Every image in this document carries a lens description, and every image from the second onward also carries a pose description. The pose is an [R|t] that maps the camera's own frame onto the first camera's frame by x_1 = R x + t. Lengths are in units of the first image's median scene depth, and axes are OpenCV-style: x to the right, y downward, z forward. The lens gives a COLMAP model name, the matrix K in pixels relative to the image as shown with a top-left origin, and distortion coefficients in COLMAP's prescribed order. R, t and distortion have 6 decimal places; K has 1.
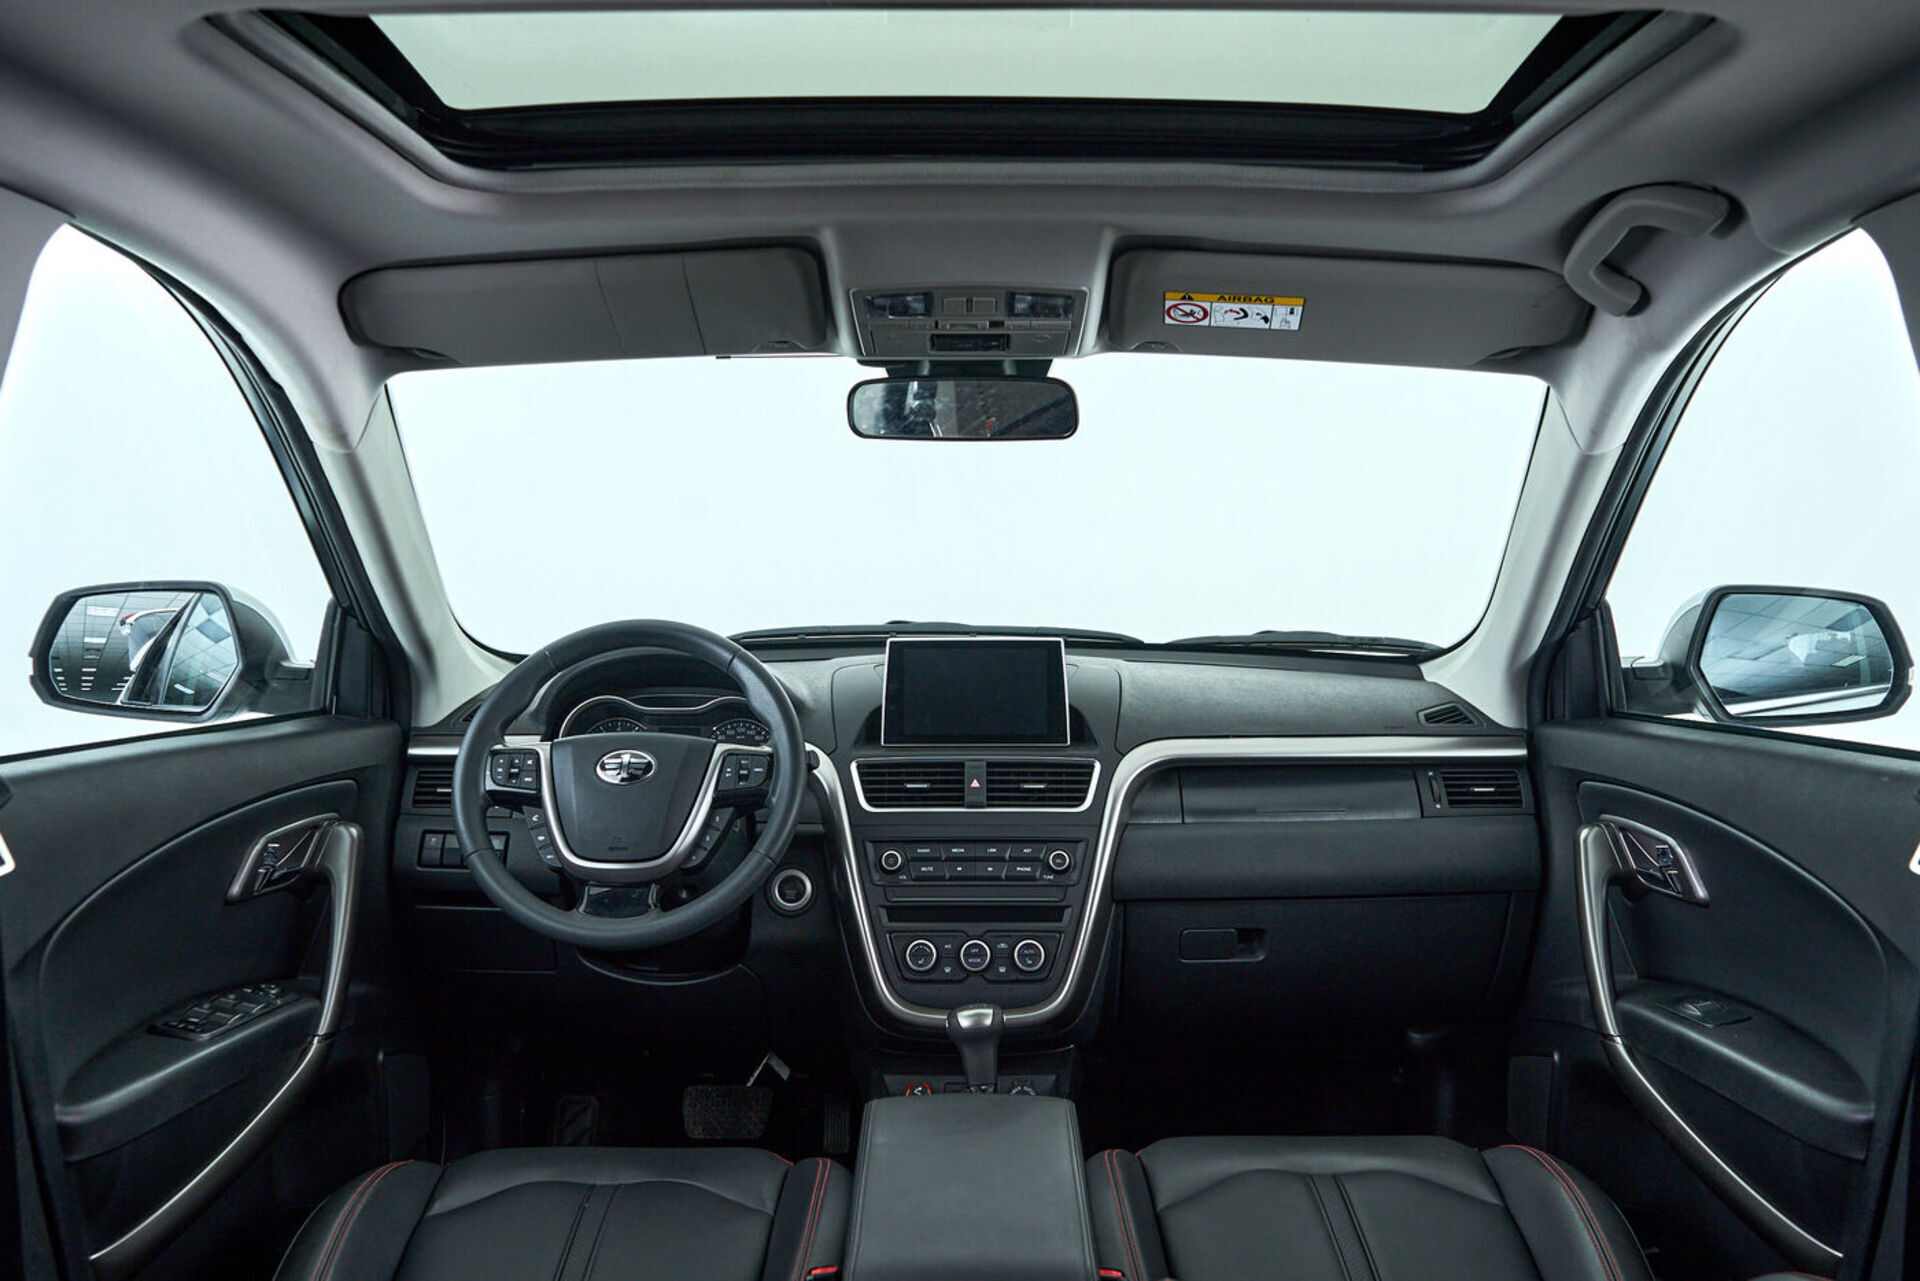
lens RADIAL K [[1604.7, 0, 960.0], [0, 1604.7, 640.5], [0, 0, 1]] dist [-0.000185, 0.000999]
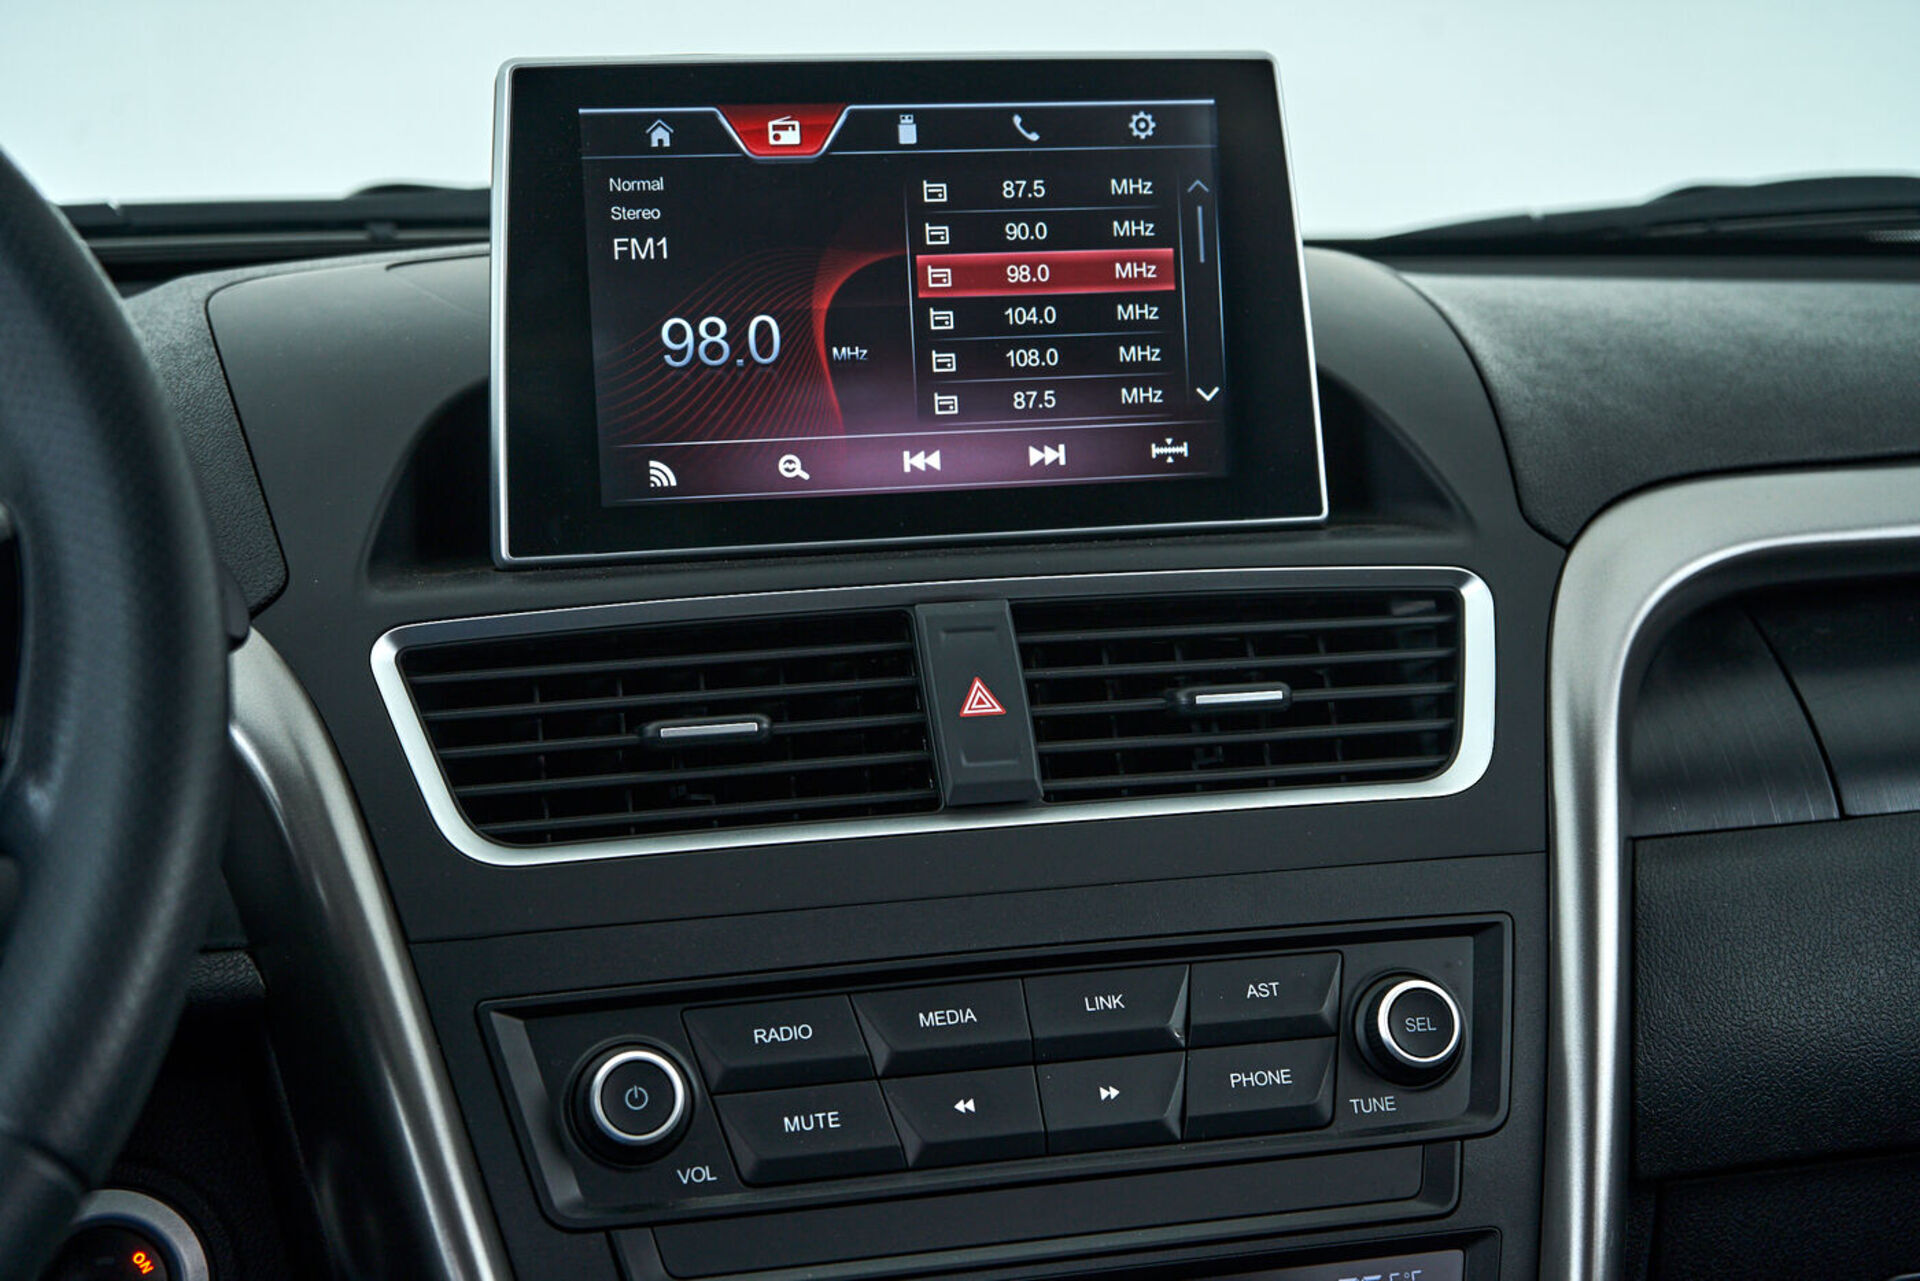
lens RADIAL K [[2924.7, 0, 960.0], [0, 2924.7, 640.5], [0, 0, 1]] dist [0.005406, 0.015656]
pose [[0.965470, -0.055753, 0.254478, -0.091959], [0.056656, 0.998387, 0.003786, 0.079835], [-0.254278, 0.010763, 0.967071, 0.626058]]
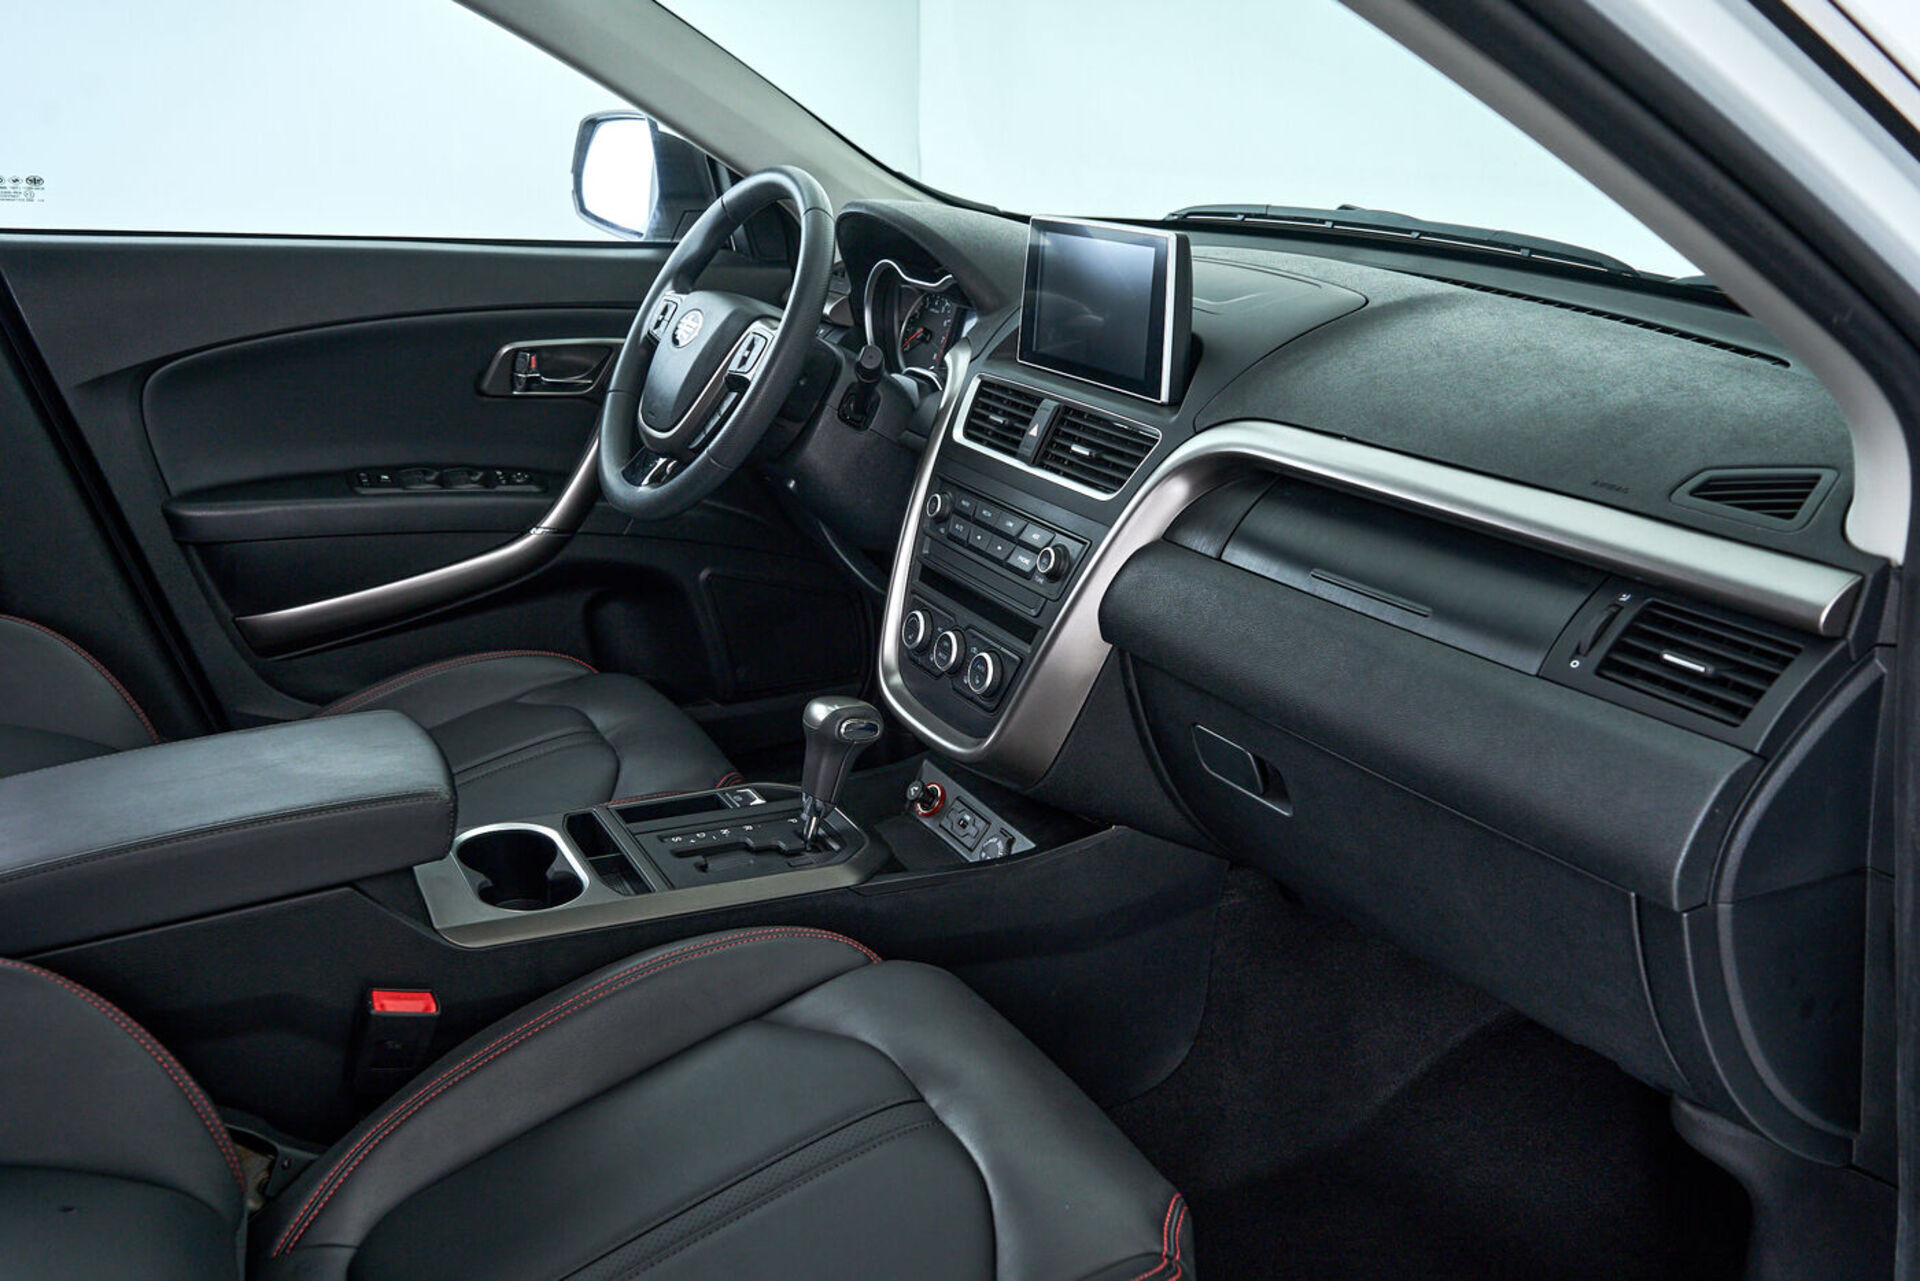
lens RADIAL K [[1539.2, 0, 960.0], [0, 1539.2, 640.5], [0, 0, 1]] dist [-0.000994, -0.000371]
pose [[0.488622, 0.298383, -0.819888, 0.583534], [-0.075957, 0.950684, 0.300716, -0.025163], [0.869183, -0.084660, 0.487189, 0.631659]]
